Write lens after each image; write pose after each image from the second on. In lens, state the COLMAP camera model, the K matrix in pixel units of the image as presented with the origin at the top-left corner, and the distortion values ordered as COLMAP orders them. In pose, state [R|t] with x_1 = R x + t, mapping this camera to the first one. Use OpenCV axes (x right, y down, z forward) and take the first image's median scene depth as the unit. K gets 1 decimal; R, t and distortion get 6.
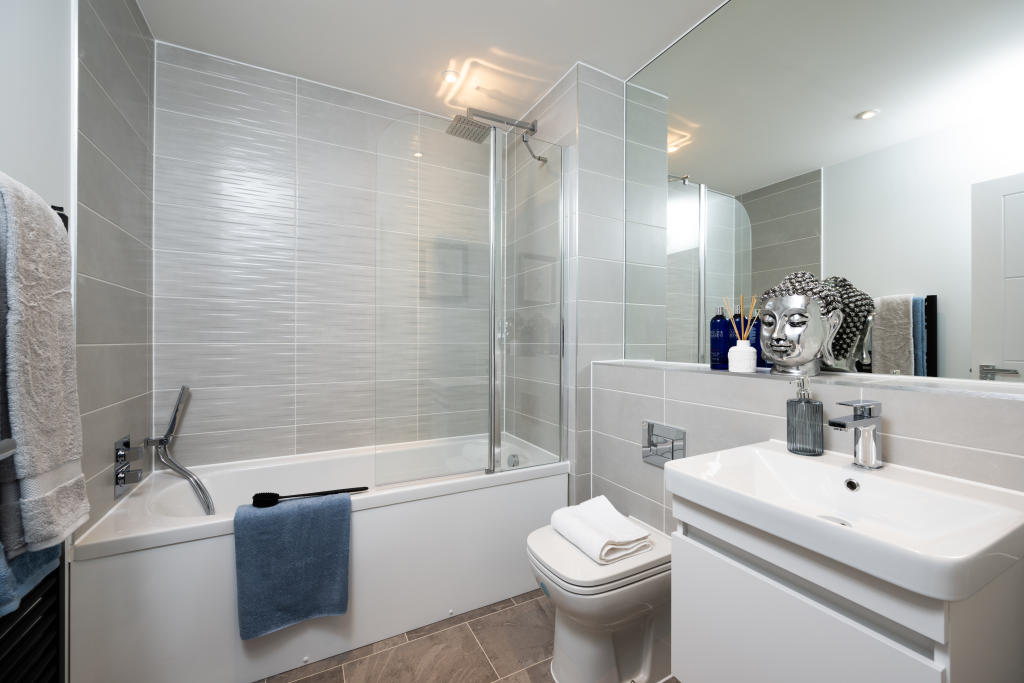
lens RADIAL K [[404.6, 0, 512.0], [0, 404.6, 338.1], [0, 0, 1]] dist [-0.002384, 0.000191]
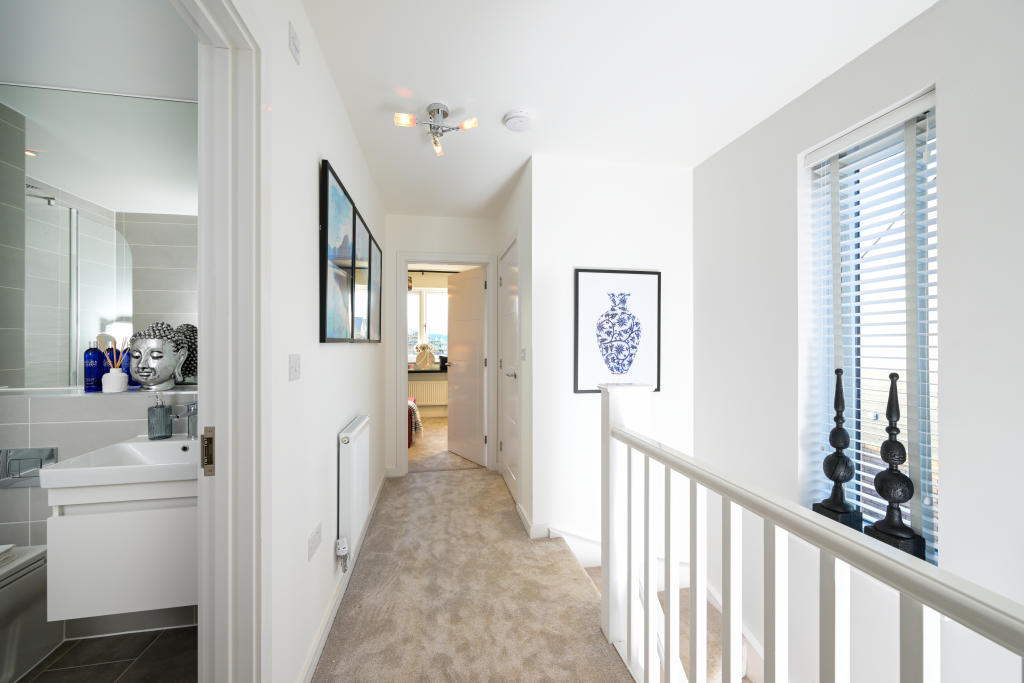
lens RADIAL K [[404.6, 0, 514.9], [0, 404.6, 338.9], [0, 0, 1]] dist [-0.002384, 0.000191]
pose [[0.294152, -0.001855, 0.955757, -0.350909], [0.001968, 0.999997, 0.001335, -0.099562], [-0.955757, 0.001488, 0.294154, -0.725759]]
